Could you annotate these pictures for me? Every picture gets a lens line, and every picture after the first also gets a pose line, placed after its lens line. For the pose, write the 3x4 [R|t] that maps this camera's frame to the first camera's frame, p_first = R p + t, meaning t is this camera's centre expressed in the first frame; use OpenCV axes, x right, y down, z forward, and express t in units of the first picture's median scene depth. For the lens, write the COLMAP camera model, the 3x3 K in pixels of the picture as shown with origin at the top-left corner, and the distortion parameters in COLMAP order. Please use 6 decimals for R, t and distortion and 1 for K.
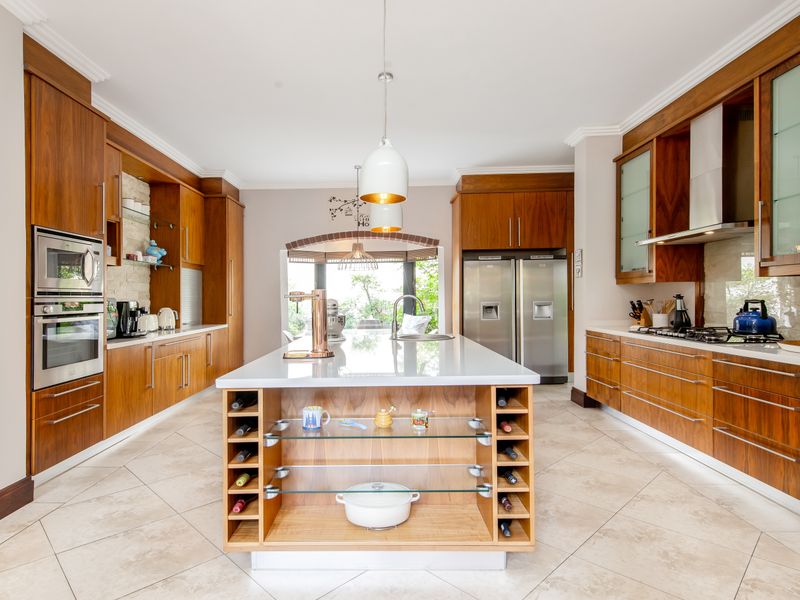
lens RADIAL K [[392.0, 0, 365.3], [0, 392.0, 286.1], [0, 0, 1]] dist [0.001469, 0.000164]
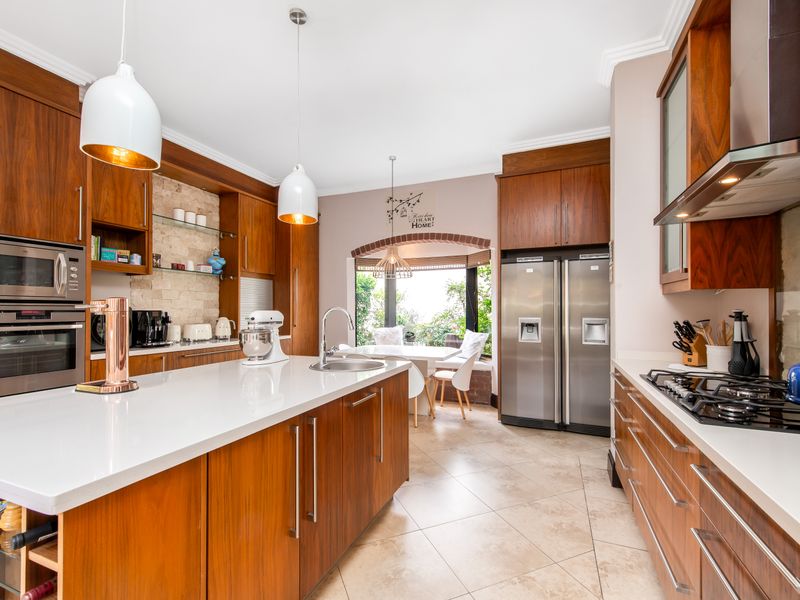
lens RADIAL K [[384.2, 0, 435.5], [0, 384.2, 294.4], [0, 0, 1]] dist [0.001227, 0.000499]
pose [[0.968330, 0.003930, -0.249643, 0.313520], [-0.006001, 0.999954, -0.007536, 0.002108], [0.249602, 0.008795, 0.968309, 0.228712]]
